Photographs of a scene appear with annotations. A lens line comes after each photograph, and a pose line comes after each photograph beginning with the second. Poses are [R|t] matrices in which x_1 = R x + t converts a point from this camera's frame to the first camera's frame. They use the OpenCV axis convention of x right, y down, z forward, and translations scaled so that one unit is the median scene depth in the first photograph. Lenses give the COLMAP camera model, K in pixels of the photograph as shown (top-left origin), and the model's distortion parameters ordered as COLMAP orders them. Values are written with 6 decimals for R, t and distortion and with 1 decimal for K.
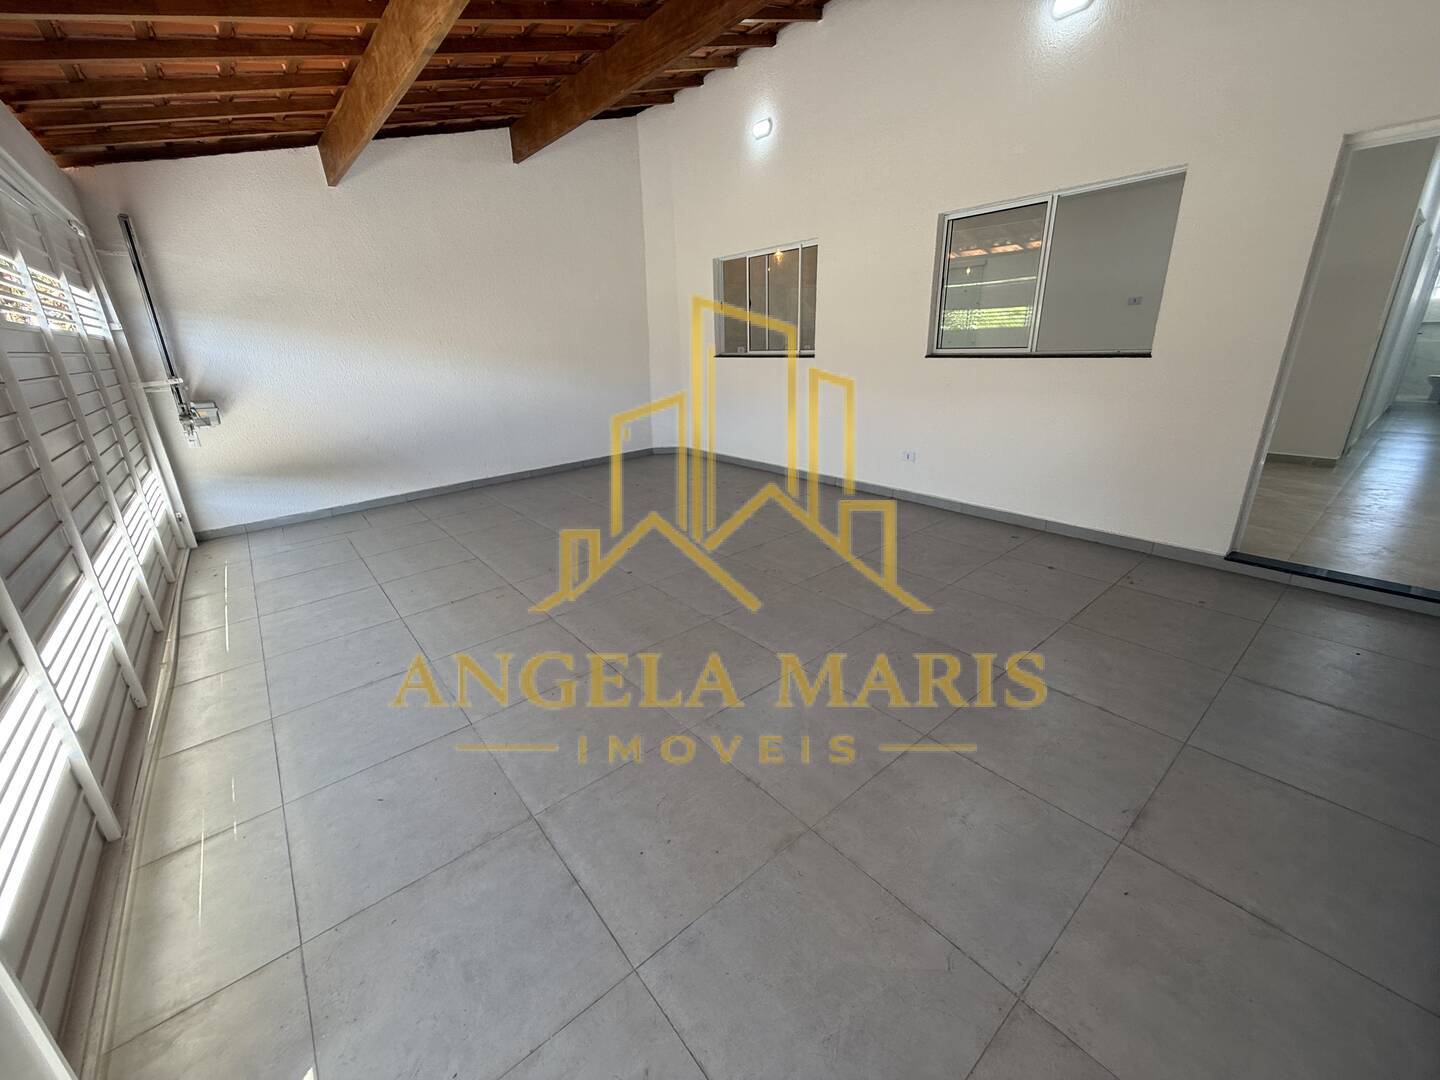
lens RADIAL K [[573.5, 0, 716.0], [0, 573.5, 538.4], [0, 0, 1]] dist [0.002708, -0.000279]
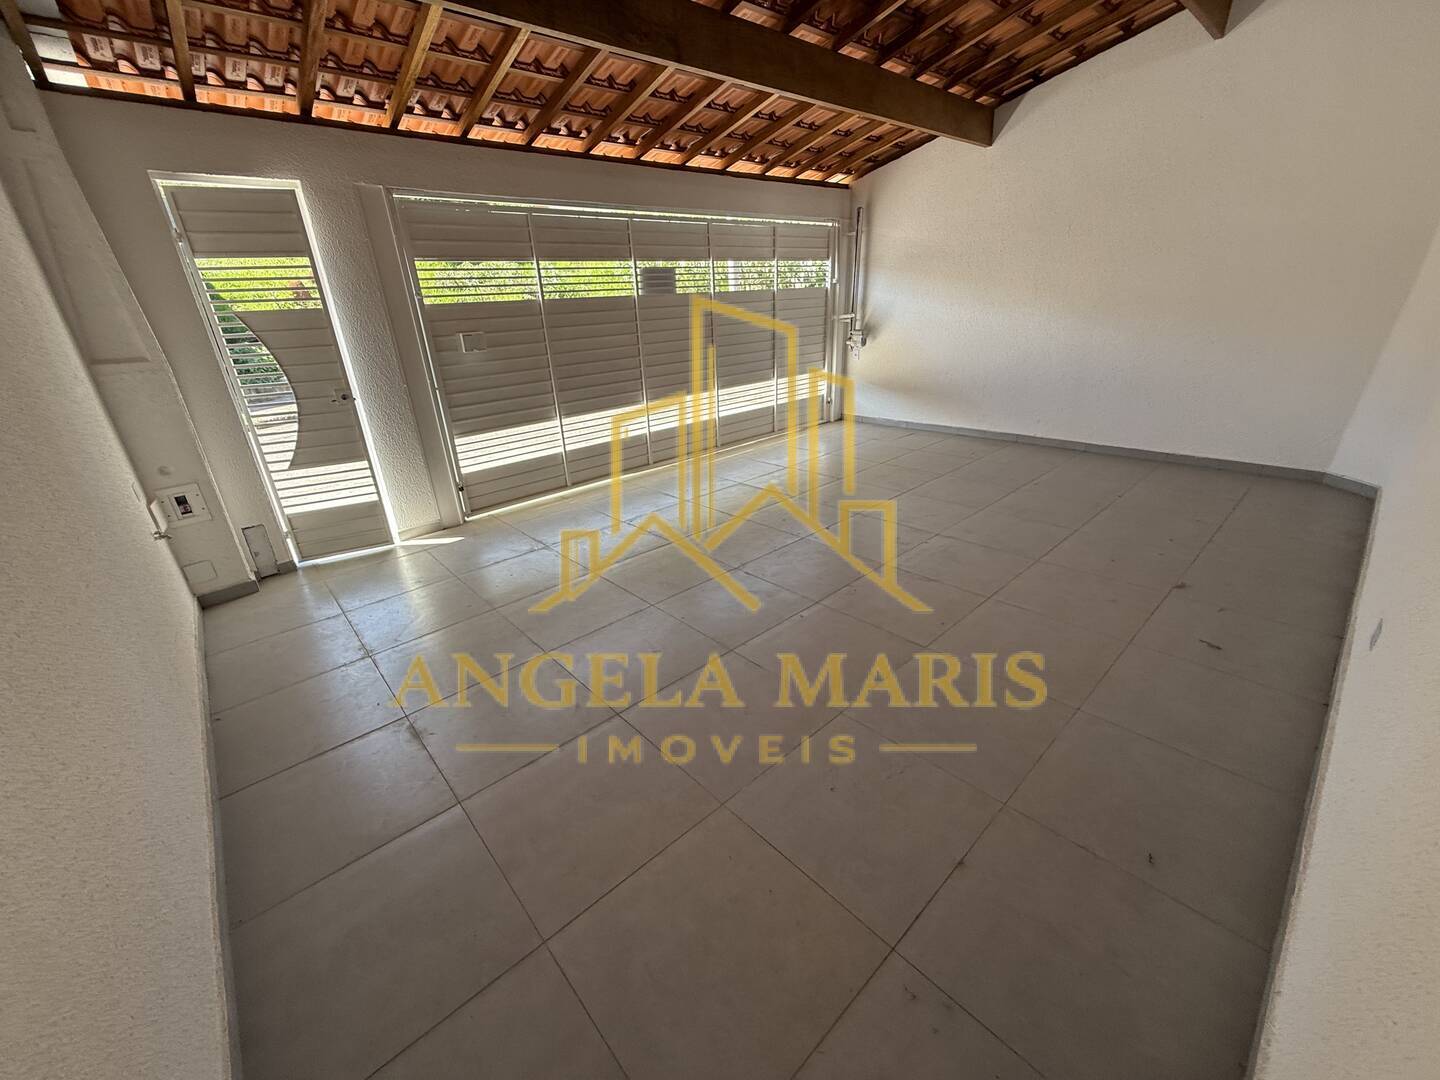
lens RADIAL K [[573.5, 0, 720.5], [0, 573.5, 539.3], [0, 0, 1]] dist [0.002708, -0.000279]
pose [[0.049667, 0.421977, -0.905245, 0.664147], [-0.293831, 0.872427, 0.390557, -0.228274], [0.954566, 0.246592, 0.167321, 0.503179]]
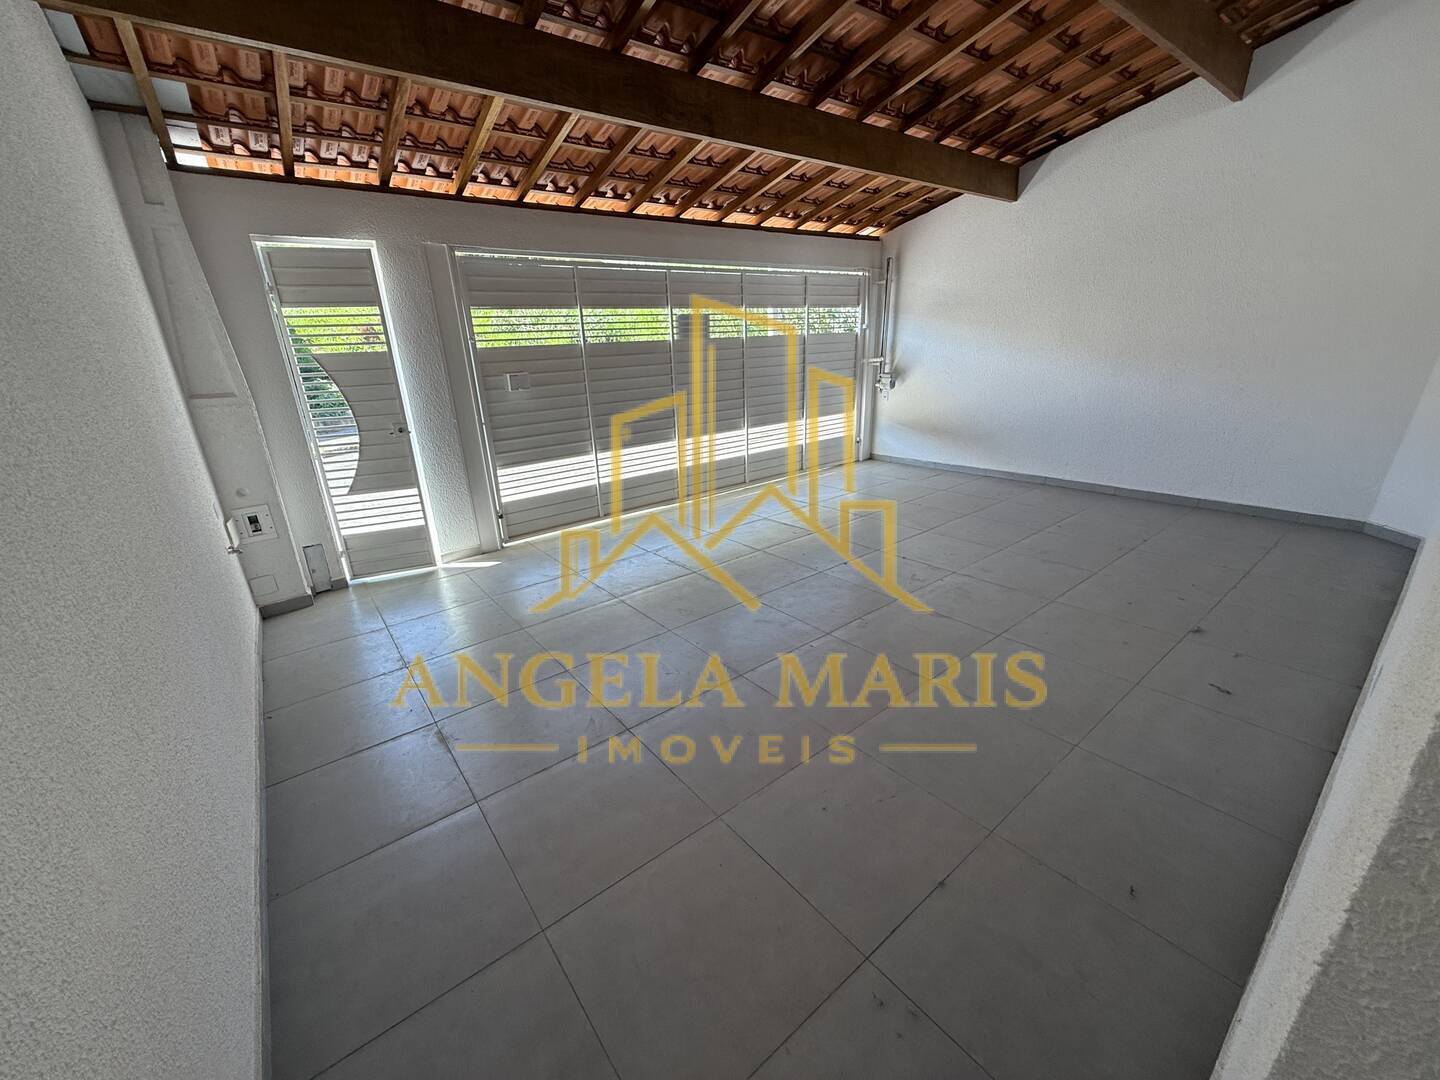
lens RADIAL K [[573.5, 0, 720.2], [0, 573.5, 539.4], [0, 0, 1]] dist [0.002708, -0.000279]
pose [[-0.020620, 0.364512, -0.930970, 0.698152], [-0.296147, 0.887153, 0.353915, -0.241817], [0.954920, 0.283002, 0.089656, 0.522653]]
